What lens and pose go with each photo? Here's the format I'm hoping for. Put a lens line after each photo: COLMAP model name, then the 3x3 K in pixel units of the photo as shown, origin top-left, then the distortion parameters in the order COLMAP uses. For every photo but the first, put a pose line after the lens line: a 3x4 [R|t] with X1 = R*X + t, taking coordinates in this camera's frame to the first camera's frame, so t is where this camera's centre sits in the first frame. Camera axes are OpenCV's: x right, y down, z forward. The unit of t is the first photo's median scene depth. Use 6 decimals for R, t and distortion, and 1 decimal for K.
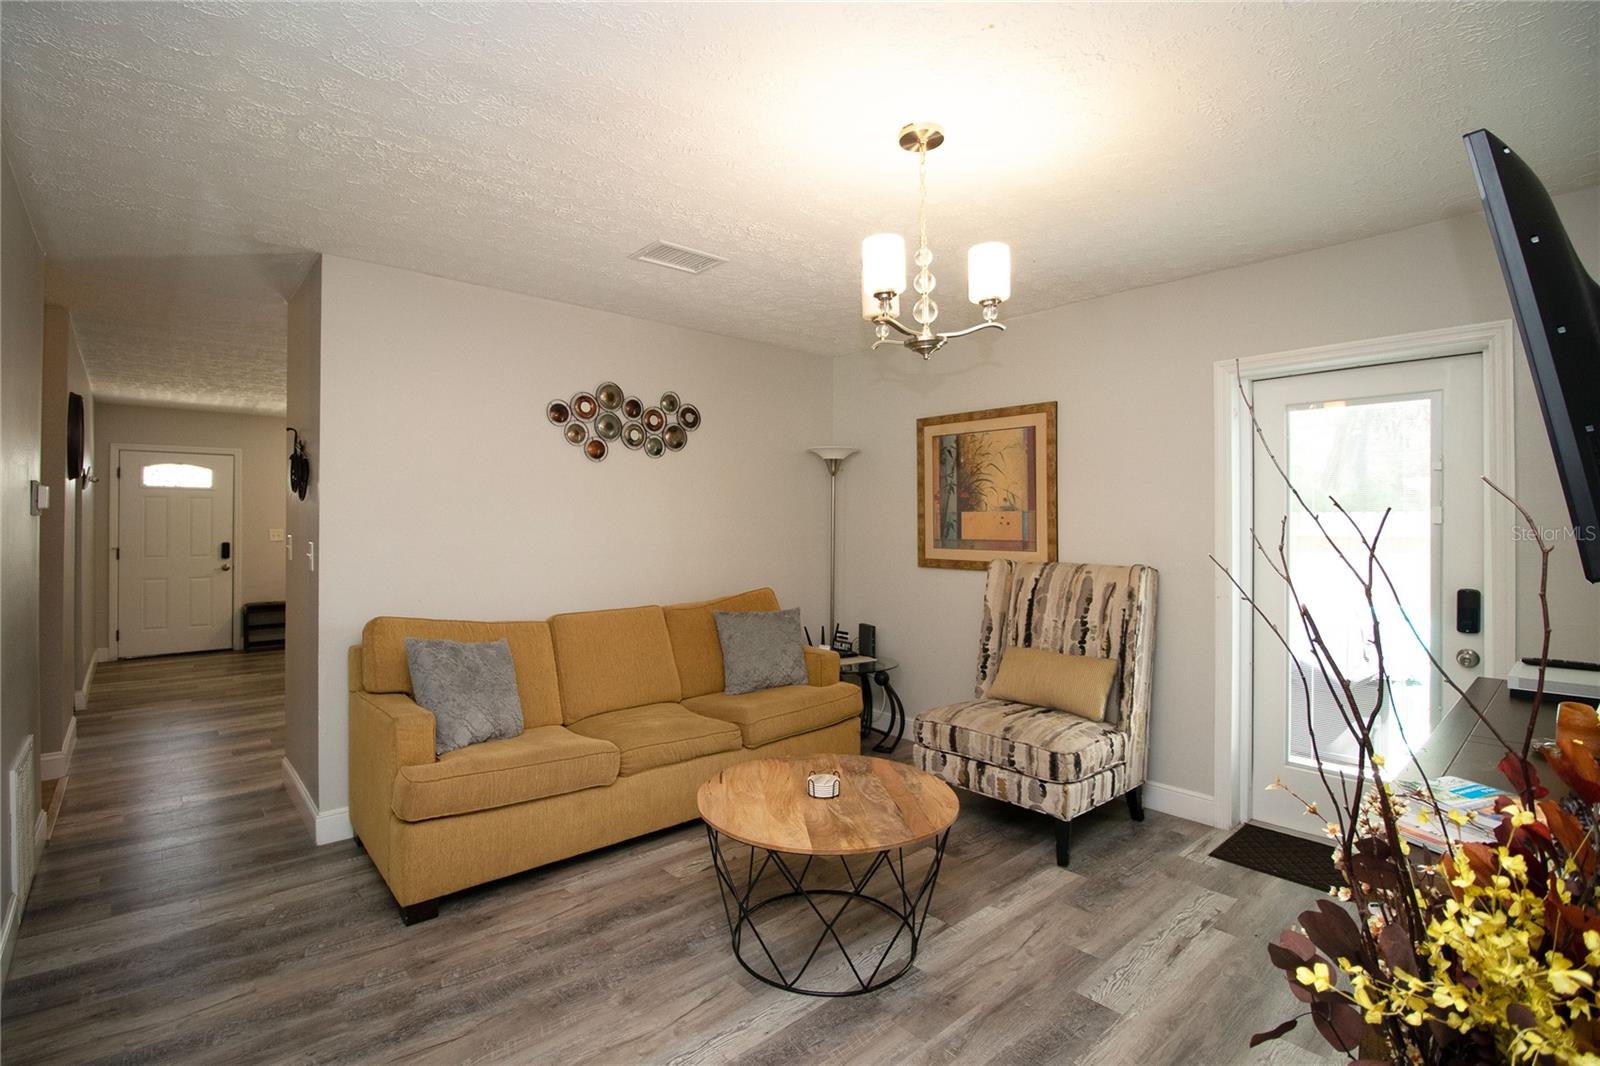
lens RADIAL K [[730.3, 0, 795.3], [0, 730.3, 529.3], [0, 0, 1]] dist [-0.009509, -0.008288]
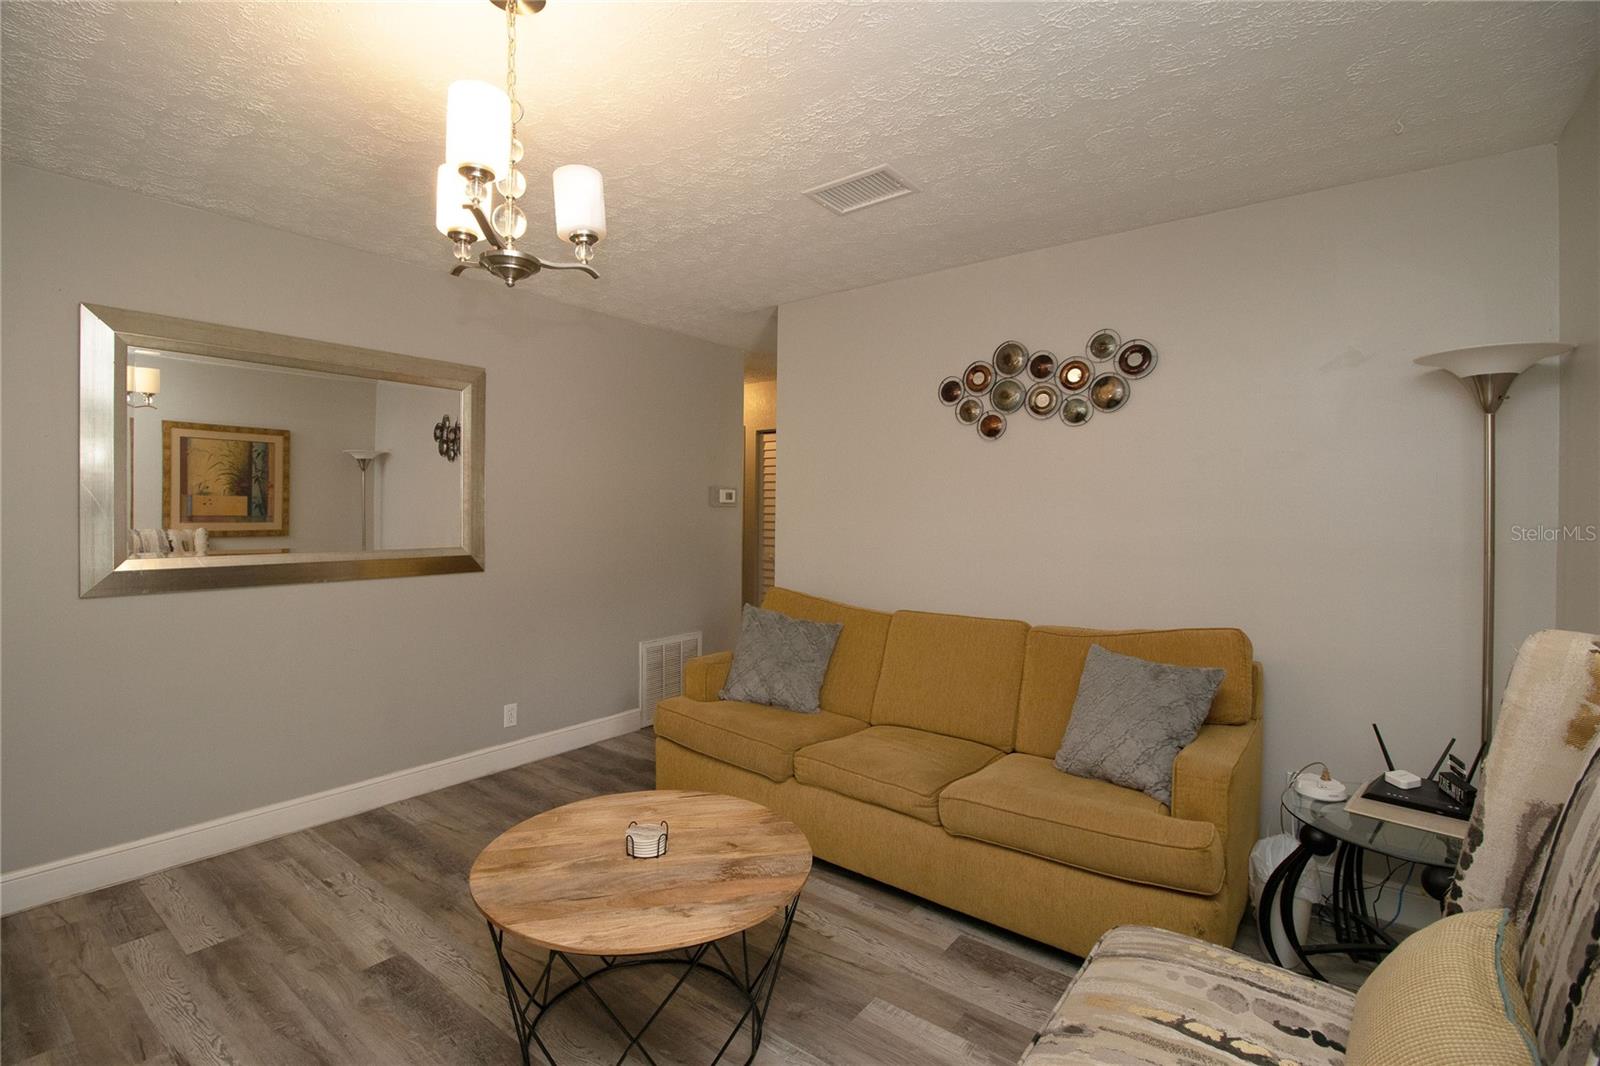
lens RADIAL K [[730.3, 0, 786.8], [0, 730.3, 524.3], [0, 0, 1]] dist [-0.009509, -0.008288]
pose [[0.188248, 0.011942, -0.982049, 0.493705], [-0.019357, 0.999777, 0.008447, 0.001332], [0.981931, 0.017419, 0.188437, 0.590342]]
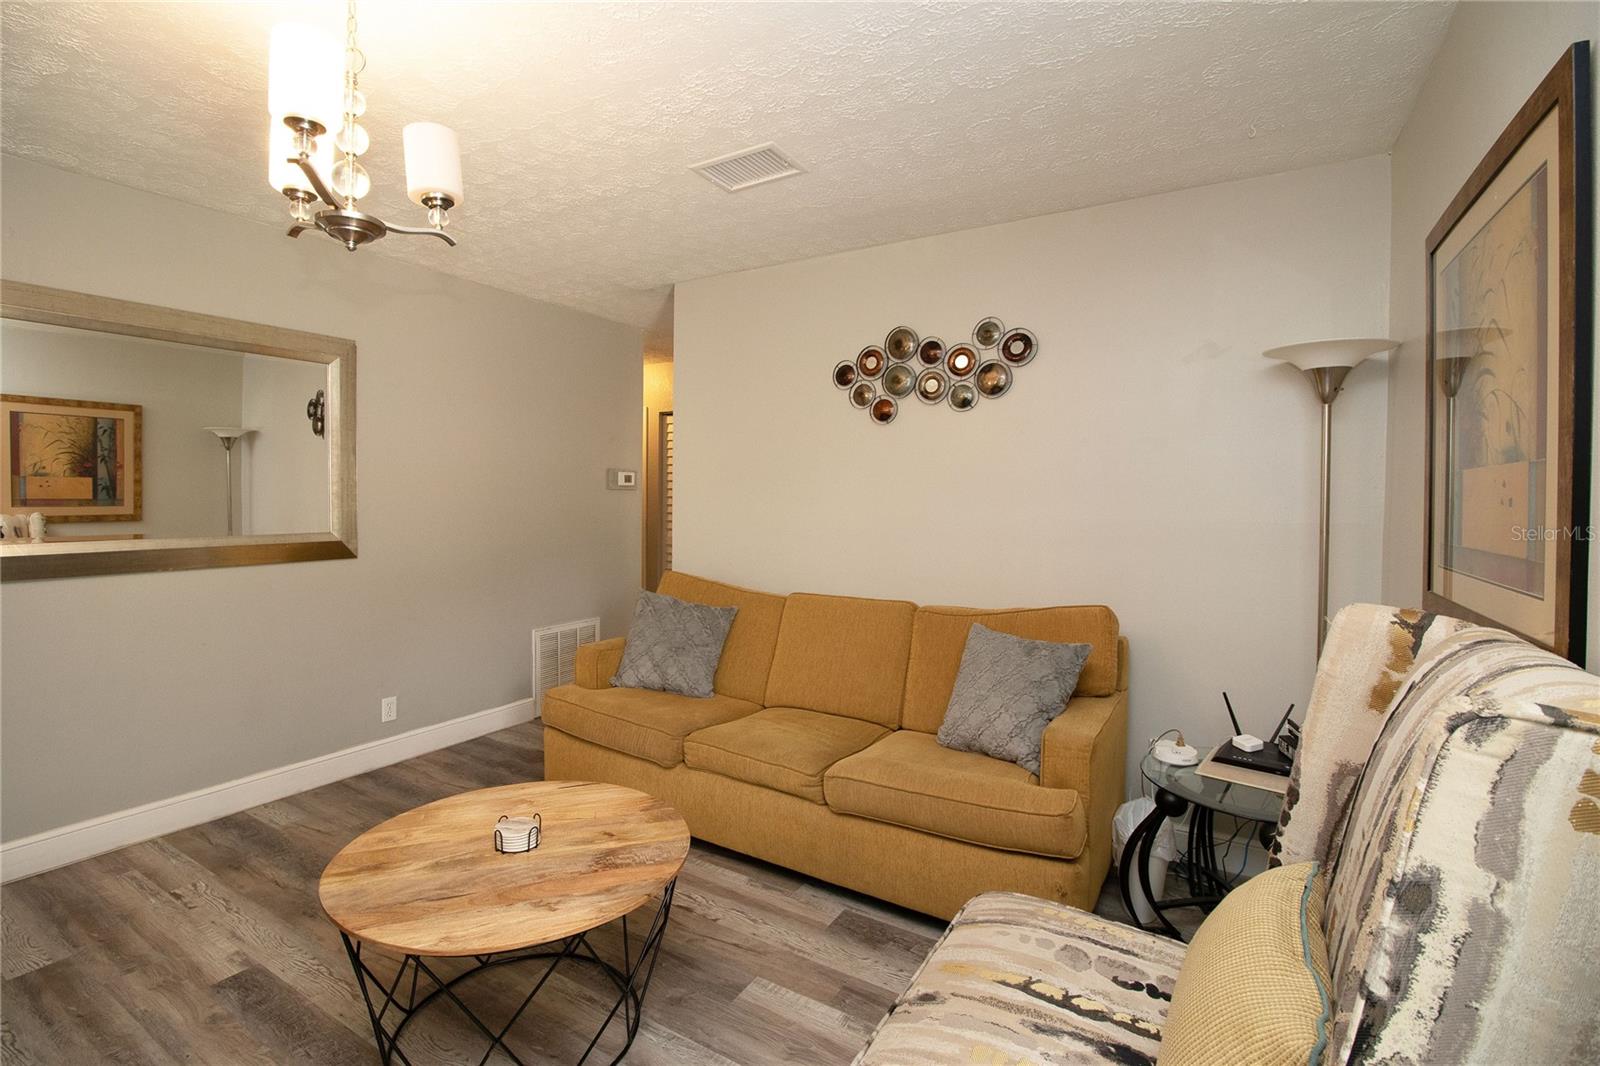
lens RADIAL K [[730.3, 0, 787.4], [0, 730.3, 523.9], [0, 0, 1]] dist [-0.009509, -0.008288]
pose [[0.301304, 0.032586, -0.952971, 0.494331], [-0.019253, 0.999420, 0.028087, 0.001617], [0.953334, 0.009885, 0.301756, 0.614513]]
